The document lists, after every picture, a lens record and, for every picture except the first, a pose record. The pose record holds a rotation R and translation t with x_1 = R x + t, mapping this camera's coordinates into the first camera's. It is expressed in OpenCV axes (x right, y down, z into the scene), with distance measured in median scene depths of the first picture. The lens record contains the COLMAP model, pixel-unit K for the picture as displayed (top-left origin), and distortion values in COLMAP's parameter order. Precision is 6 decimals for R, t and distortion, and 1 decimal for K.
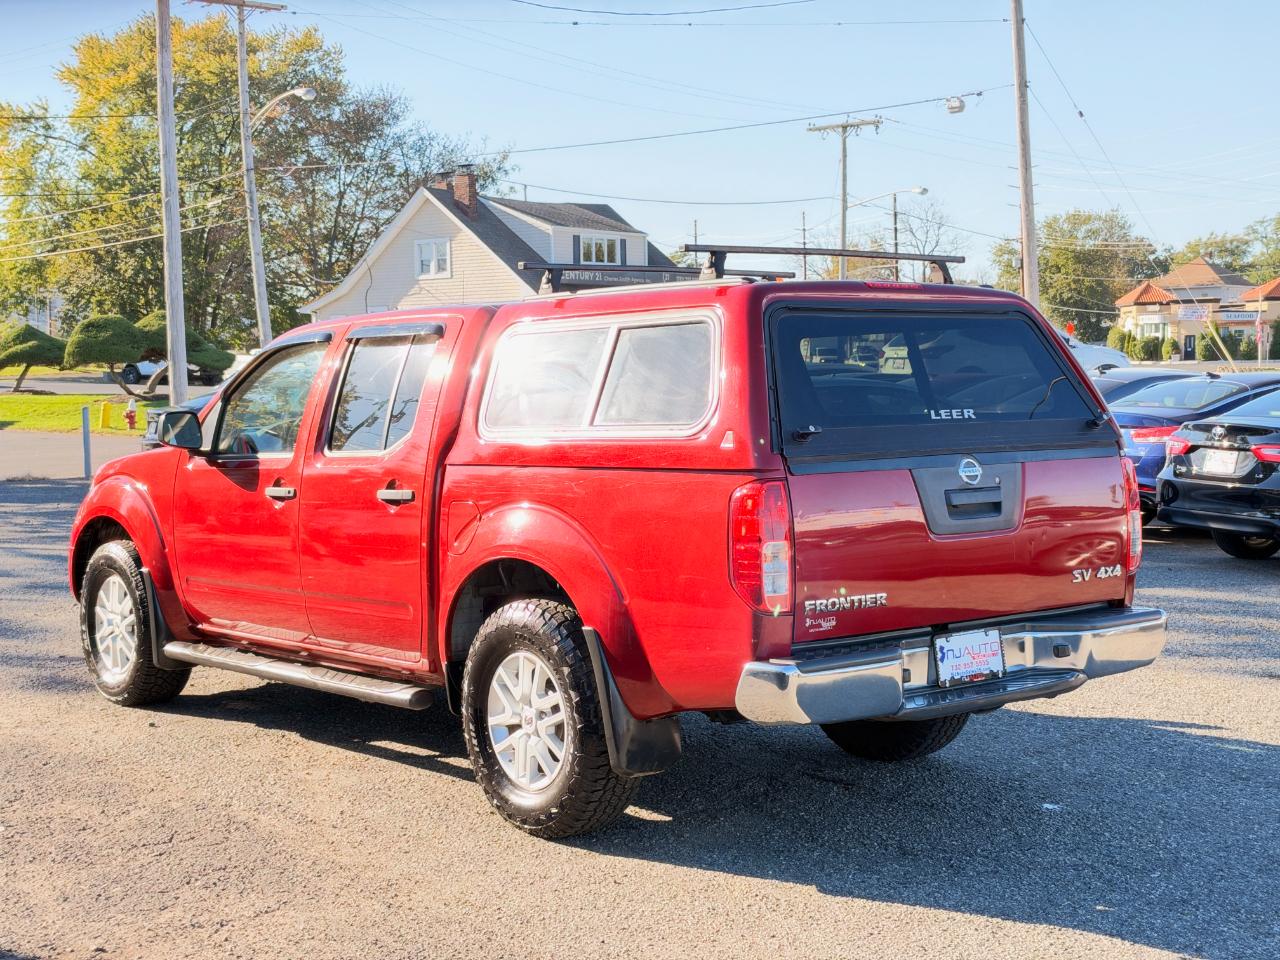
lens RADIAL K [[1887.4, 0, 545.9], [0, 1887.4, 480.8], [0, 0, 1]] dist [0.104679, -0.013711]
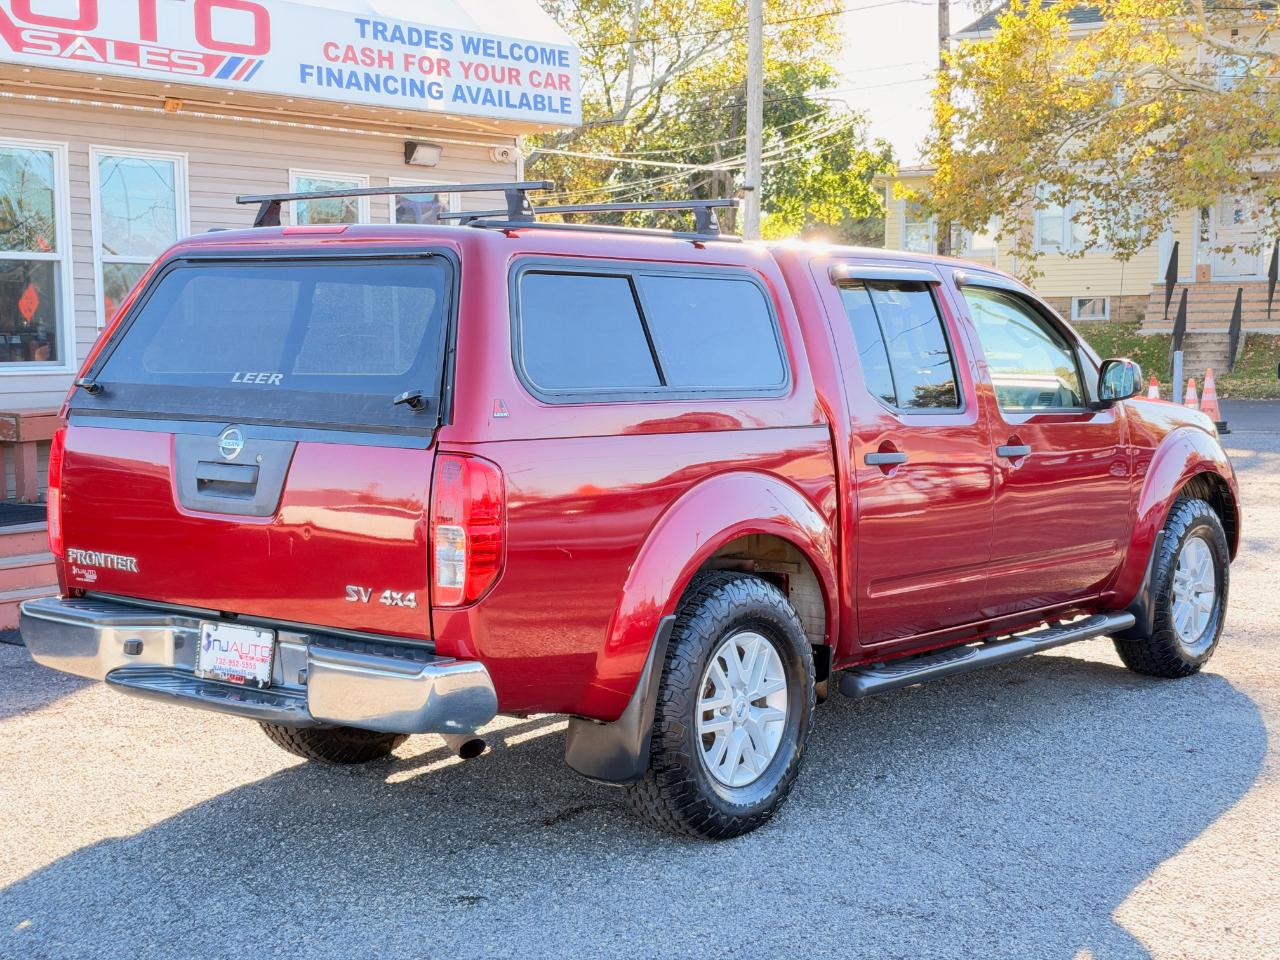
lens RADIAL K [[1811.8, 0, 632.3], [0, 1811.8, 478.3], [0, 0, 1]] dist [0.272377, -0.746886]
pose [[0.241454, 0.101001, -0.965142, 1.066873], [-0.058850, 0.994262, 0.089325, -0.074383], [0.968626, 0.035231, 0.246013, 0.954121]]
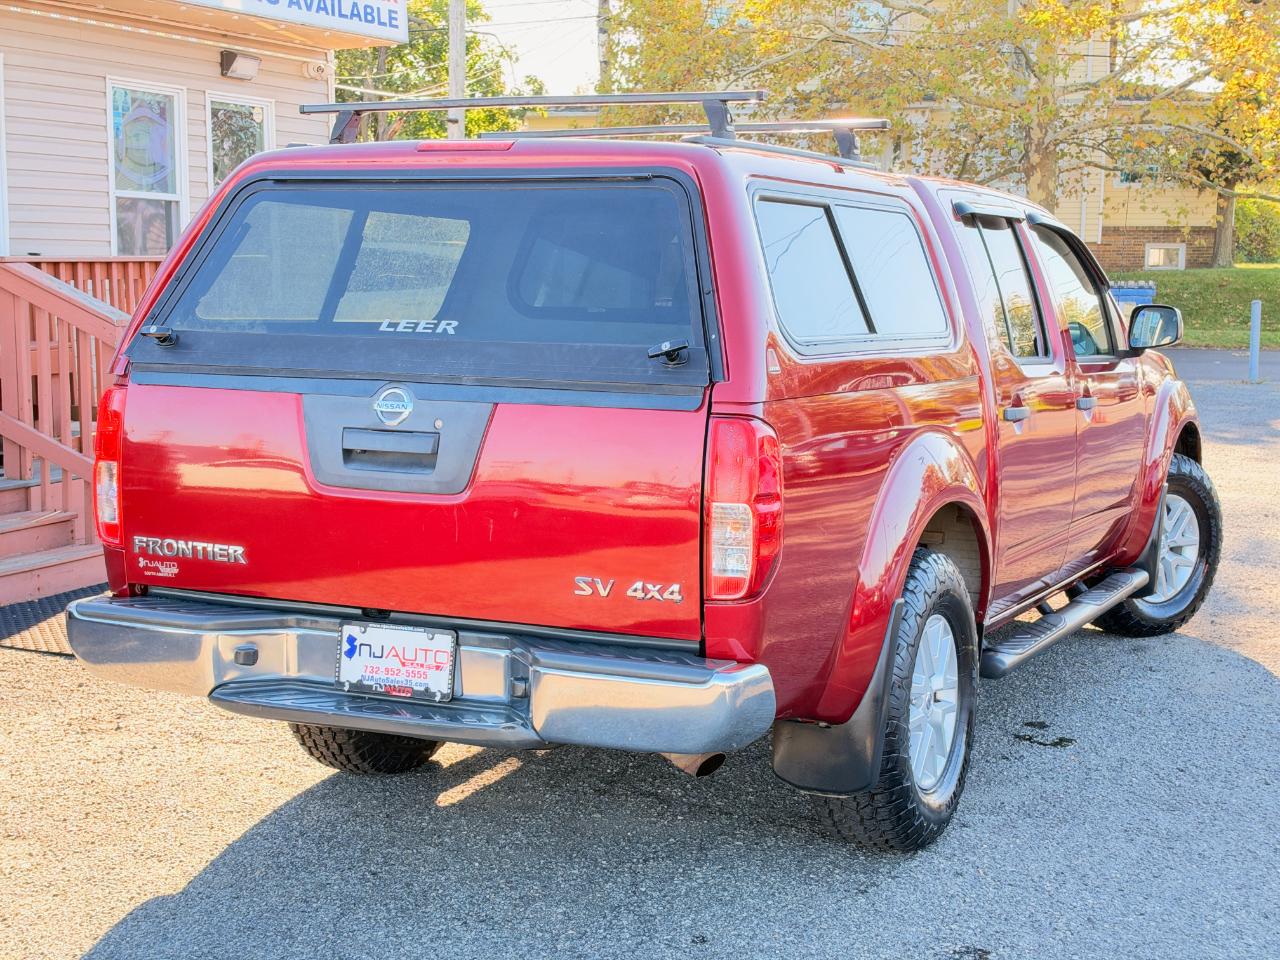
lens RADIAL K [[1811.8, 0, 640.0], [0, 1811.8, 480.0], [0, 0, 1]] dist [0.280107, -0.748822]
pose [[0.448554, 0.123614, -0.885166, 0.864425], [-0.065056, 0.992278, 0.105605, -0.055279], [0.891385, 0.010215, 0.453132, 0.756611]]
